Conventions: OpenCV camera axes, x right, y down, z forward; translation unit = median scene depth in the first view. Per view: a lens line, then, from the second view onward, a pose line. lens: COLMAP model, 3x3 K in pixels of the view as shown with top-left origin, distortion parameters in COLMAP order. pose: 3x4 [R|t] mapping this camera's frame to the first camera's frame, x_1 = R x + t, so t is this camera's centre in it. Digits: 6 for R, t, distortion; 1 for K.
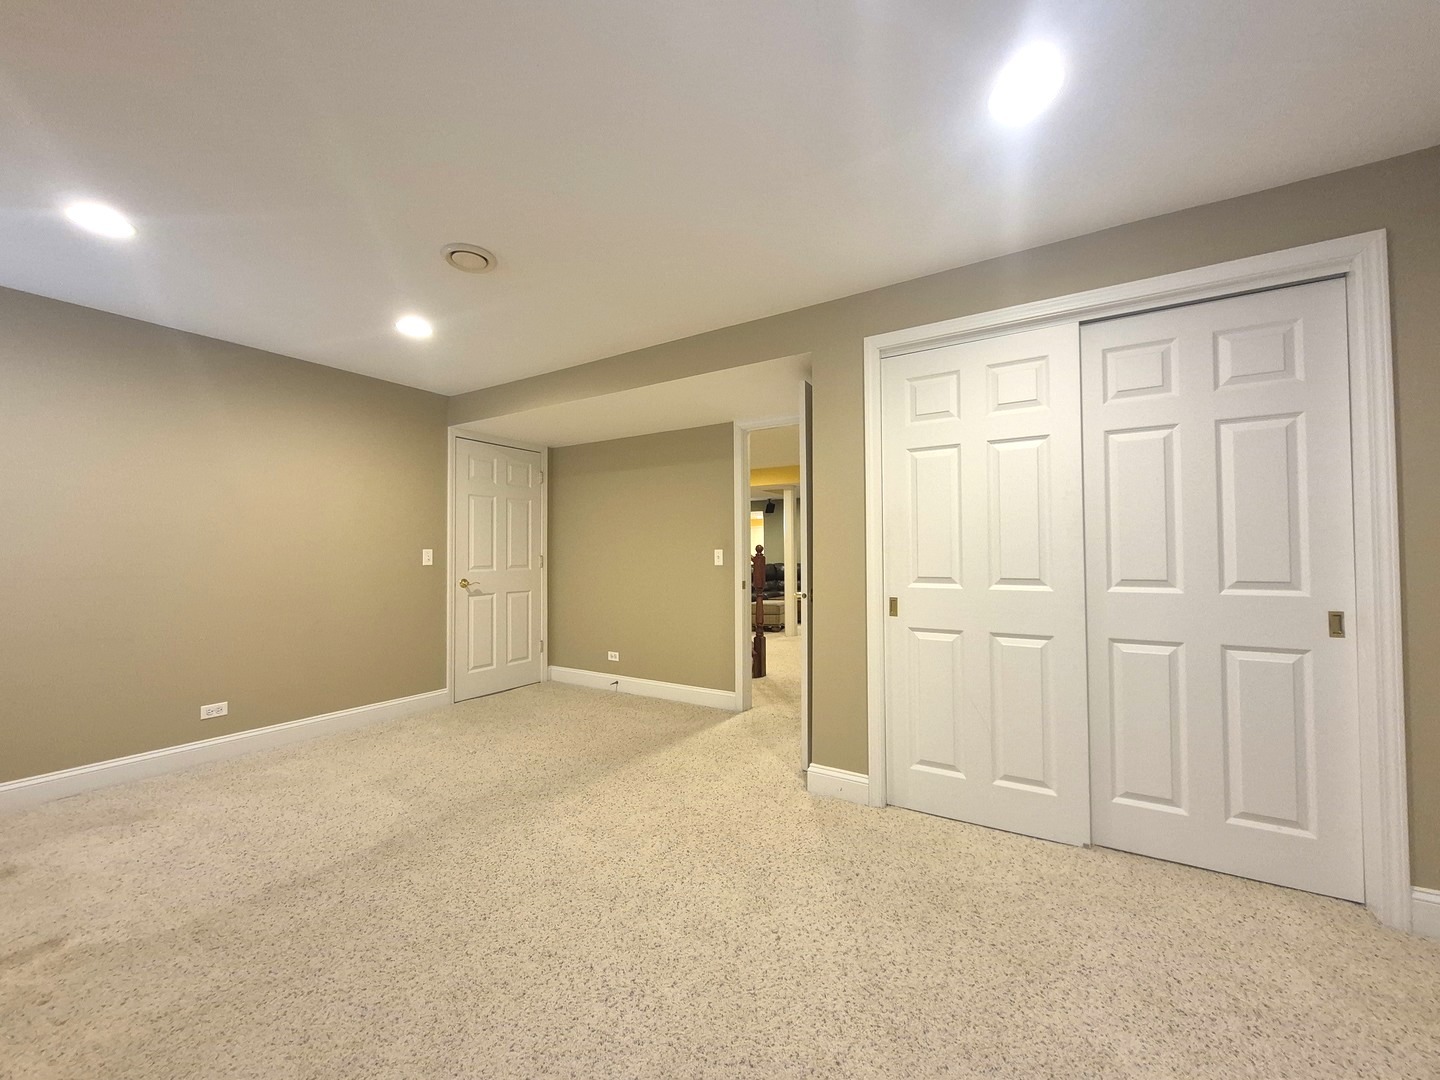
lens RADIAL K [[564.8, 0, 720.8], [0, 564.8, 539.9], [0, 0, 1]] dist [0.003160, -0.000747]
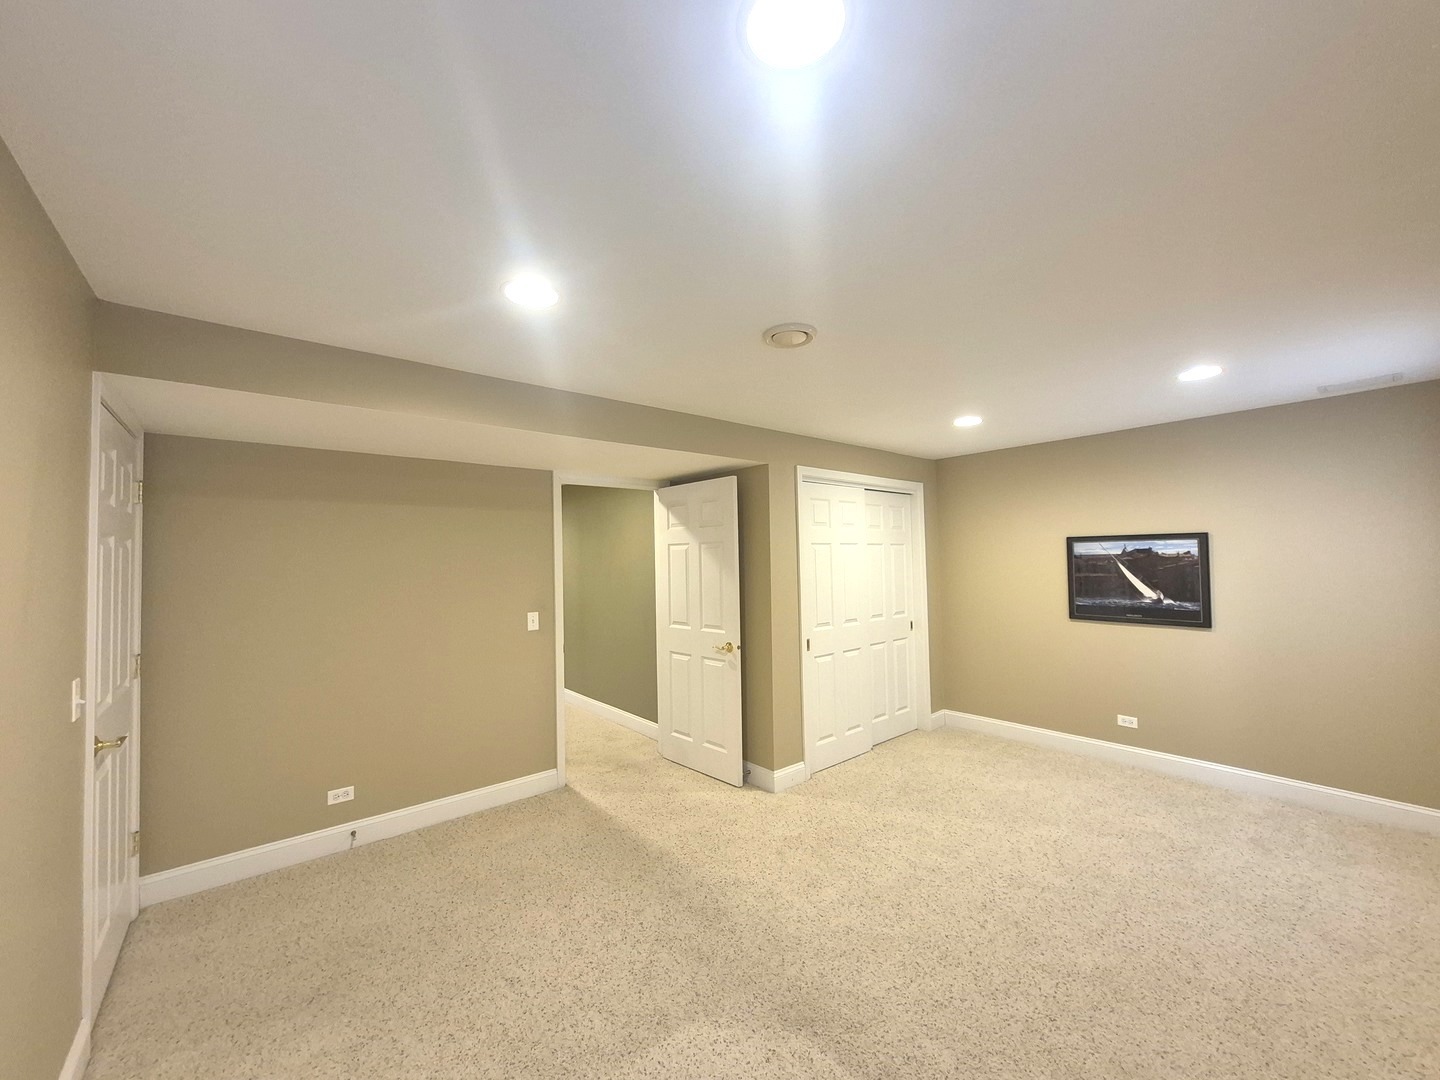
lens RADIAL K [[564.8, 0, 718.2], [0, 564.8, 541.0], [0, 0, 1]] dist [0.003160, -0.000747]
pose [[0.313424, 0.029905, 0.949142, -1.219790], [-0.009154, 0.999553, -0.028470, -0.116528], [-0.949569, 0.000235, 0.313558, 0.736710]]
